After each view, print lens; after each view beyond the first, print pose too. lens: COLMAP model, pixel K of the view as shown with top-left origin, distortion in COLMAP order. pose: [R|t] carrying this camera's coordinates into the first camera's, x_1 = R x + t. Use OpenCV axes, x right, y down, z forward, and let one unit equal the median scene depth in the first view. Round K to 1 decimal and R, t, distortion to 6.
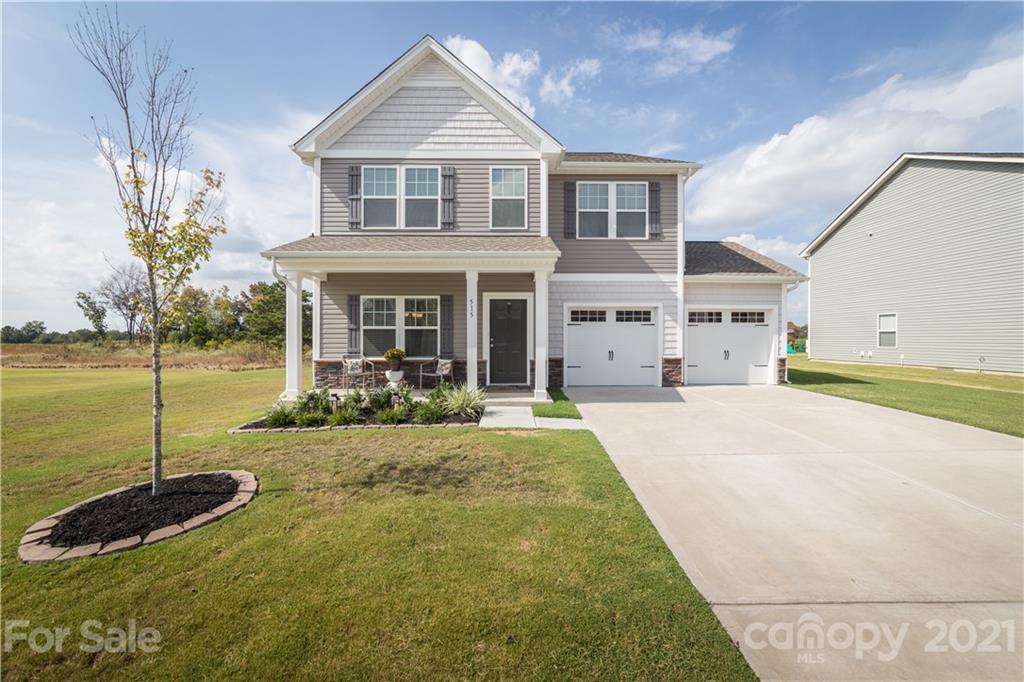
lens RADIAL K [[398.2, 0, 516.5], [0, 398.2, 336.1], [0, 0, 1]] dist [-0.002411, 0.000705]
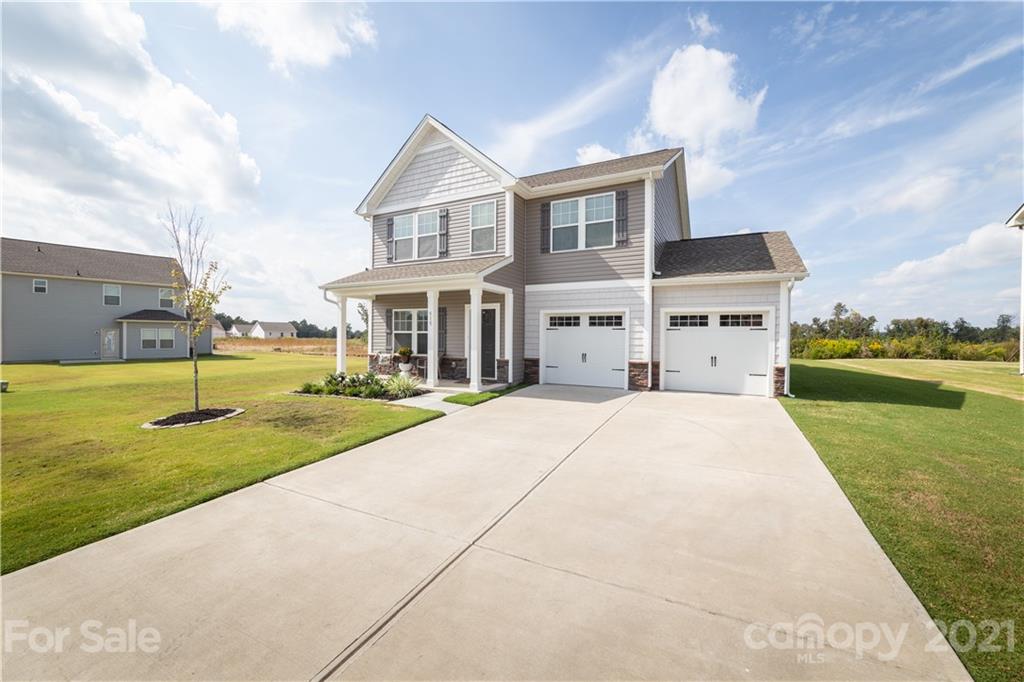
lens RADIAL K [[398.2, 0, 516.8], [0, 398.2, 334.7], [0, 0, 1]] dist [-0.002411, 0.000705]
pose [[0.884002, 0.004928, -0.467457, 0.591533], [-0.005214, 0.999986, 0.000683, -0.013872], [0.467454, 0.001834, 0.884015, -0.037808]]
